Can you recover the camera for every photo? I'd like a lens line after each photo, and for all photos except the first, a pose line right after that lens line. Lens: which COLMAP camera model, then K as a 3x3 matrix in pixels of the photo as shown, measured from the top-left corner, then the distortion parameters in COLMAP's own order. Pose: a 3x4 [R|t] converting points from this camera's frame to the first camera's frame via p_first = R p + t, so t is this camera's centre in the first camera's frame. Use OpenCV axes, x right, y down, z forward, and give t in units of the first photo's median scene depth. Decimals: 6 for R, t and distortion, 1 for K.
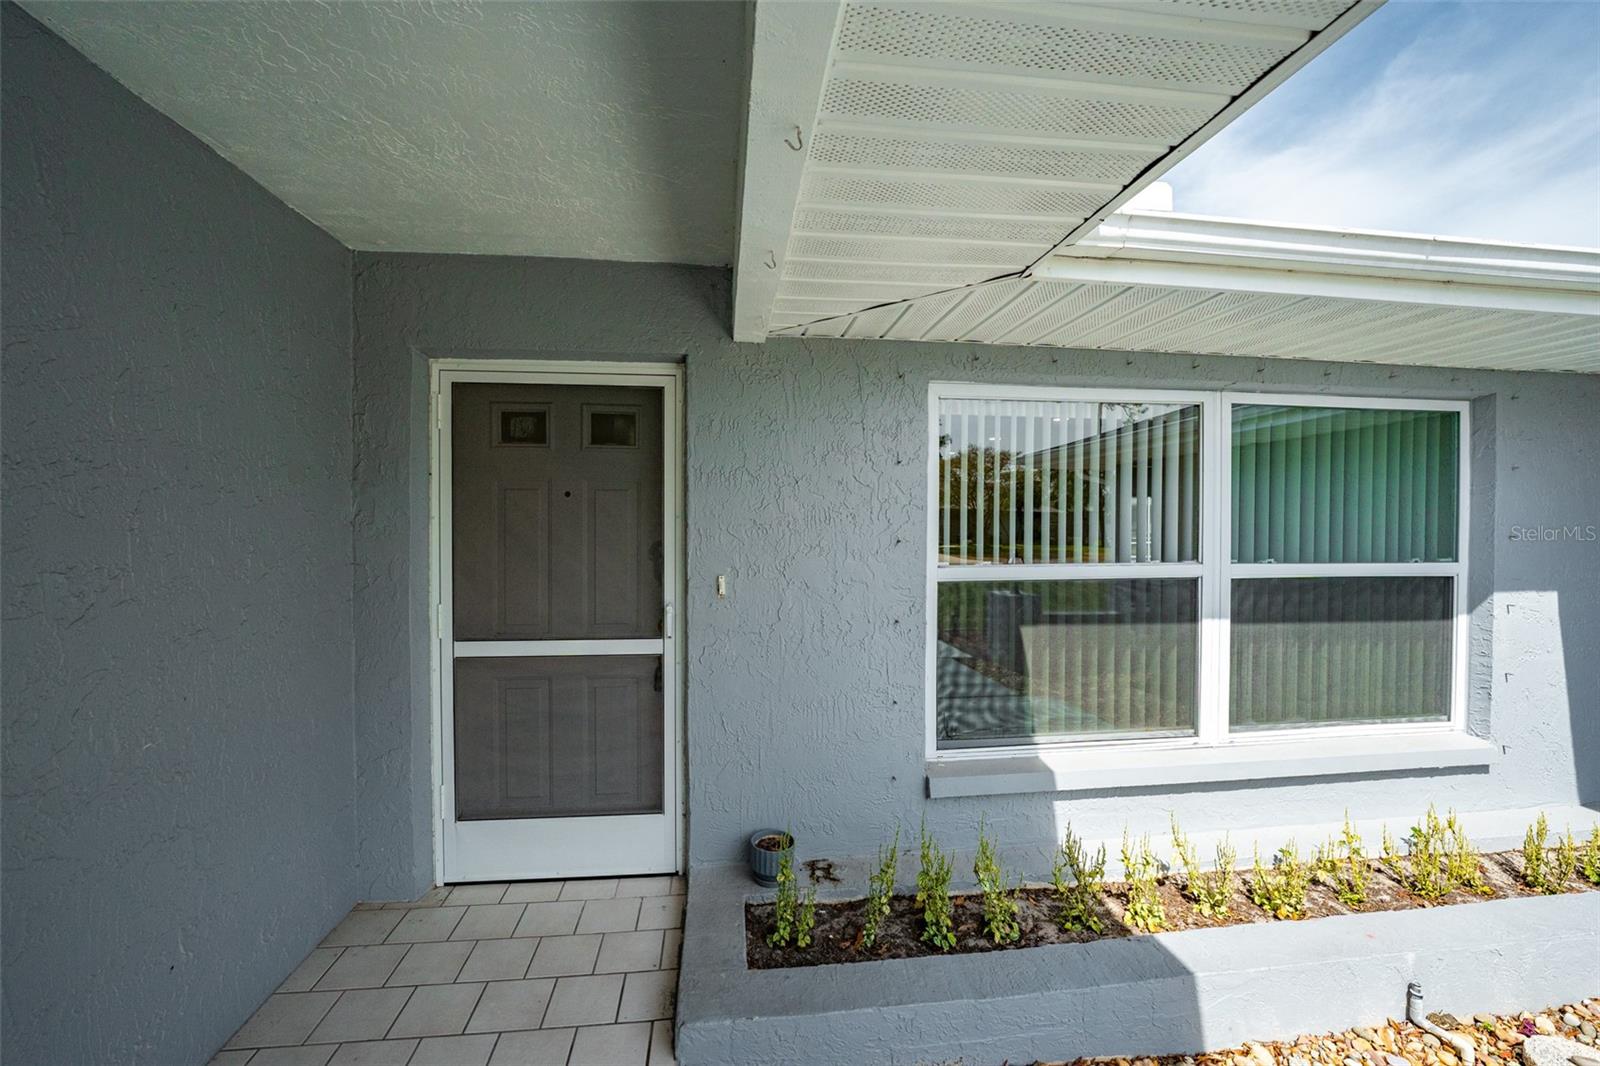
lens RADIAL K [[684.7, 0, 800.0], [0, 684.7, 555.8], [0, 0, 1]] dist [-0.048359, 0.020575]
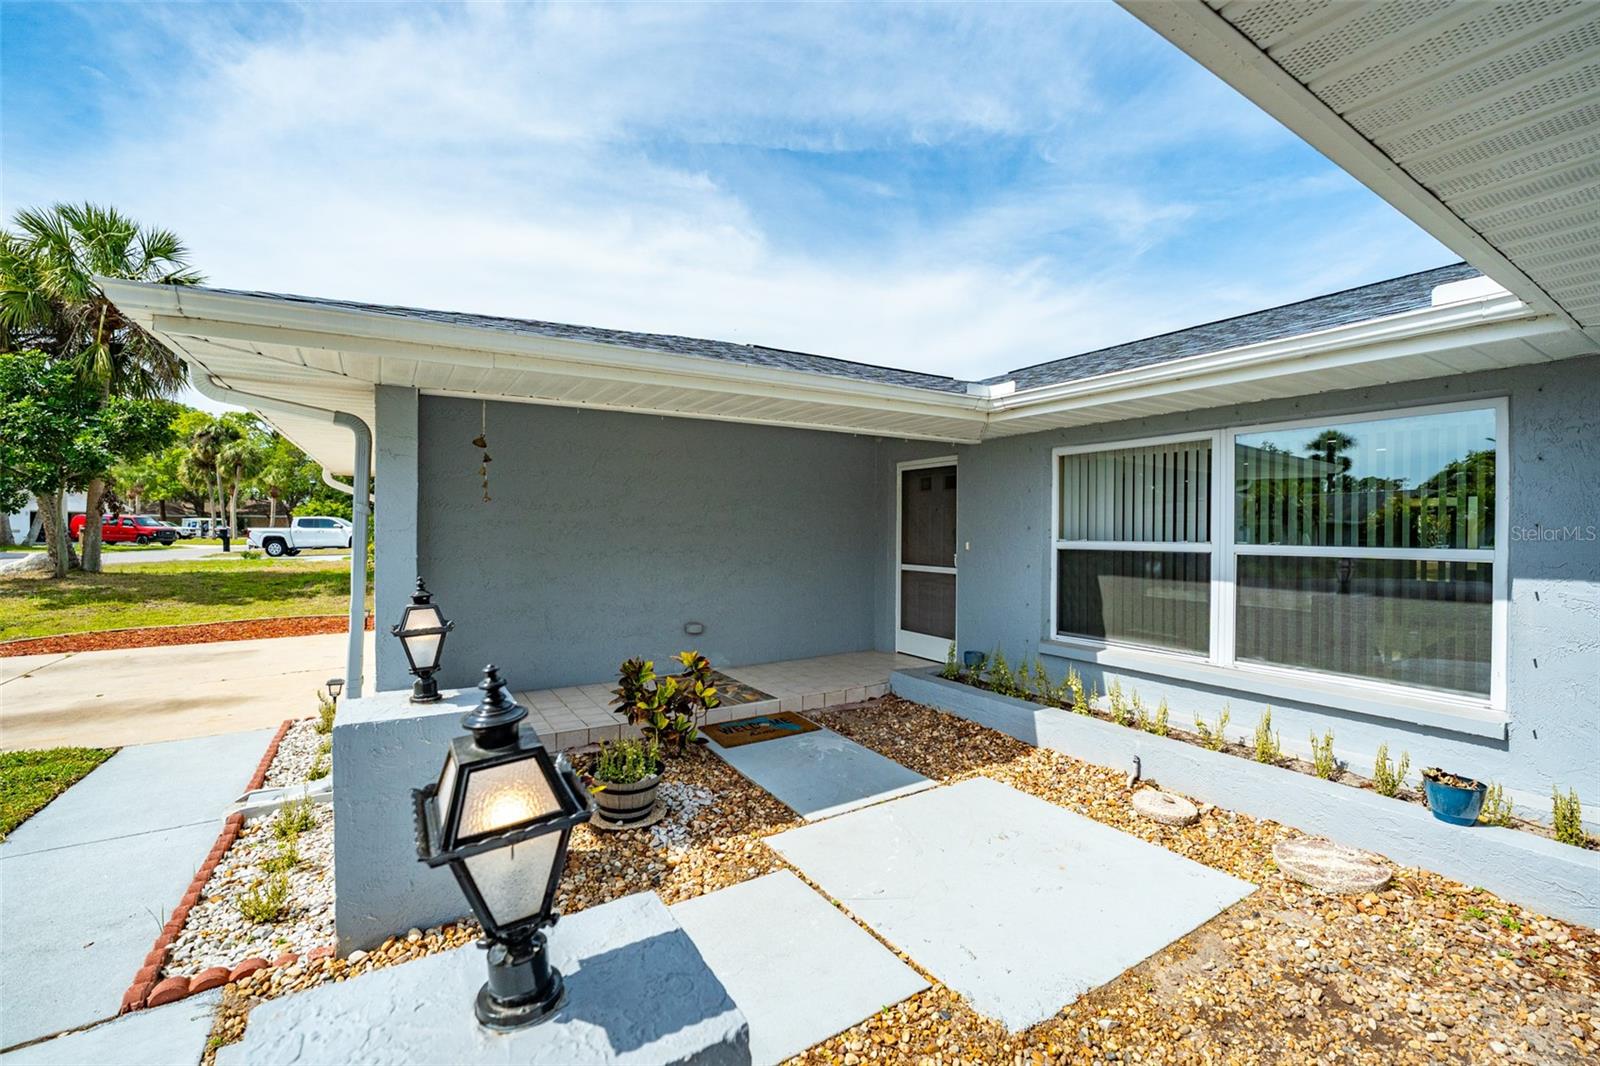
lens RADIAL K [[649.4, 0, 768.2], [0, 649.4, 530.6], [0, 0, 1]] dist [-0.046272, 0.000144]
pose [[0.375876, 0.006448, -0.926647, 1.530116], [-0.016107, 0.999870, 0.000424, -0.001889], [0.926530, 0.014766, 0.375931, -0.447302]]
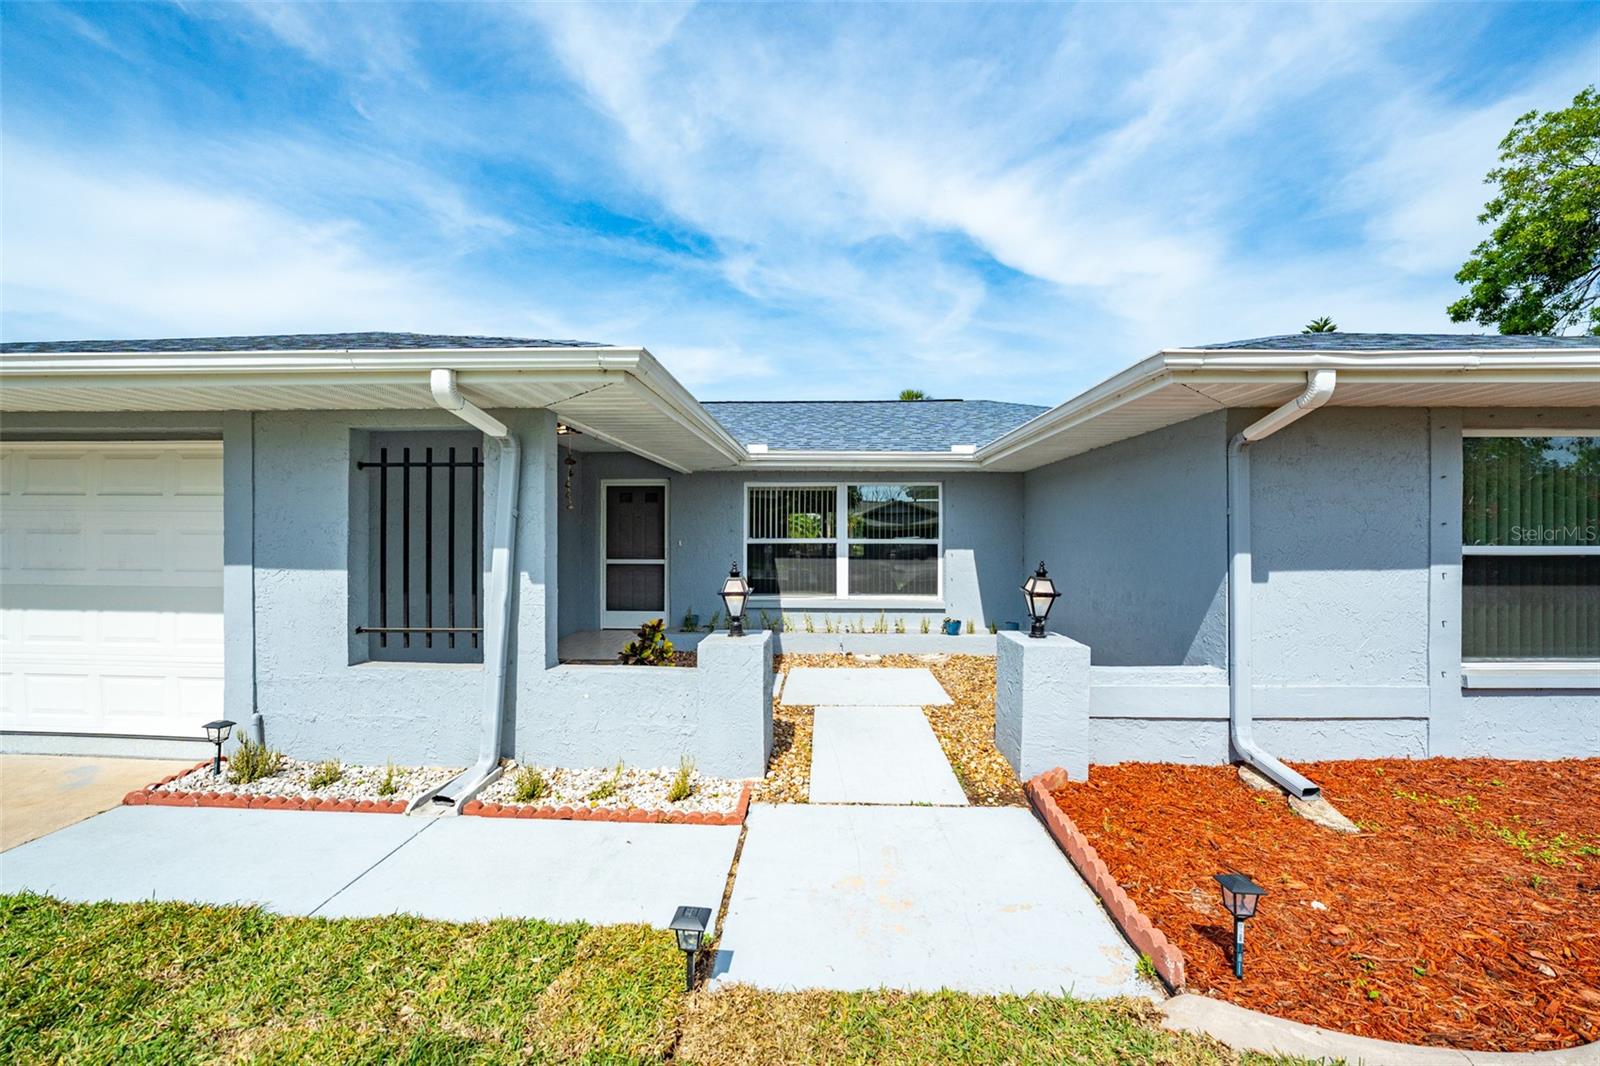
lens RADIAL K [[661.0, 0, 800.0], [0, 661.0, 533.0], [0, 0, 1]] dist [-0.017047, 0.000239]
pose [[0.984293, 0.004774, -0.176480, 0.950440], [-0.007045, 0.999900, -0.012241, 0.023426], [0.176404, 0.013292, 0.984228, -1.933836]]
